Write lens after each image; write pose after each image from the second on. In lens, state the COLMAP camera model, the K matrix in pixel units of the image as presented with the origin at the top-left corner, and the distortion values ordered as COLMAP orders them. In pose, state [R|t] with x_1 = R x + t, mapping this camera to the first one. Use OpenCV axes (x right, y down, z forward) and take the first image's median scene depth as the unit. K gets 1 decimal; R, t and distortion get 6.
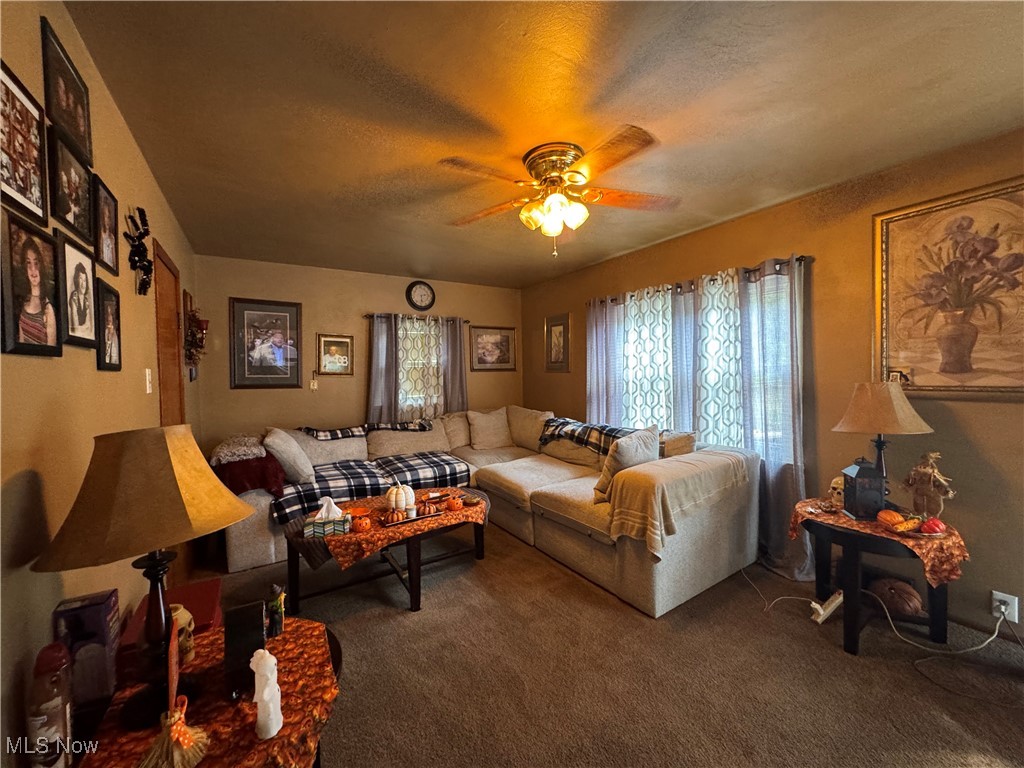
lens RADIAL K [[408.2, 0, 514.1], [0, 408.2, 382.7], [0, 0, 1]] dist [-0.002936, -0.001081]
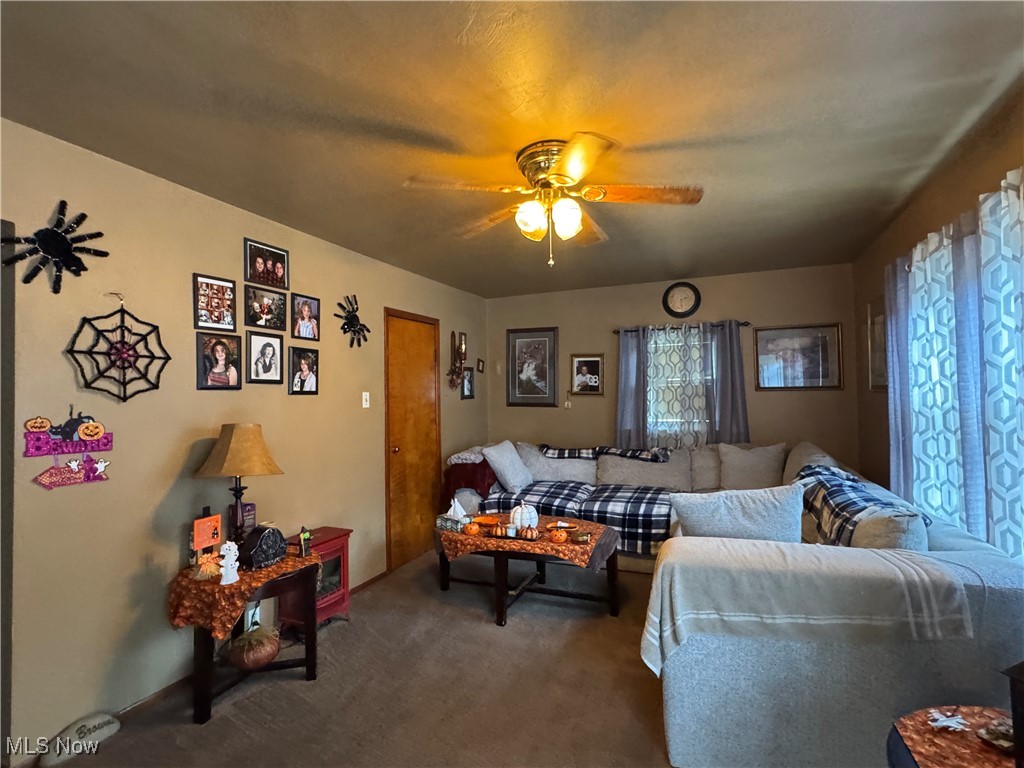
lens RADIAL K [[506.5, 0, 514.5], [0, 506.5, 380.7], [0, 0, 1]] dist [-0.000476, 0.000099]
pose [[0.570529, -0.015307, -0.821135, 0.540192], [-0.017042, 0.999390, -0.030471, -0.014551], [0.821101, 0.031379, 0.569920, 0.178550]]
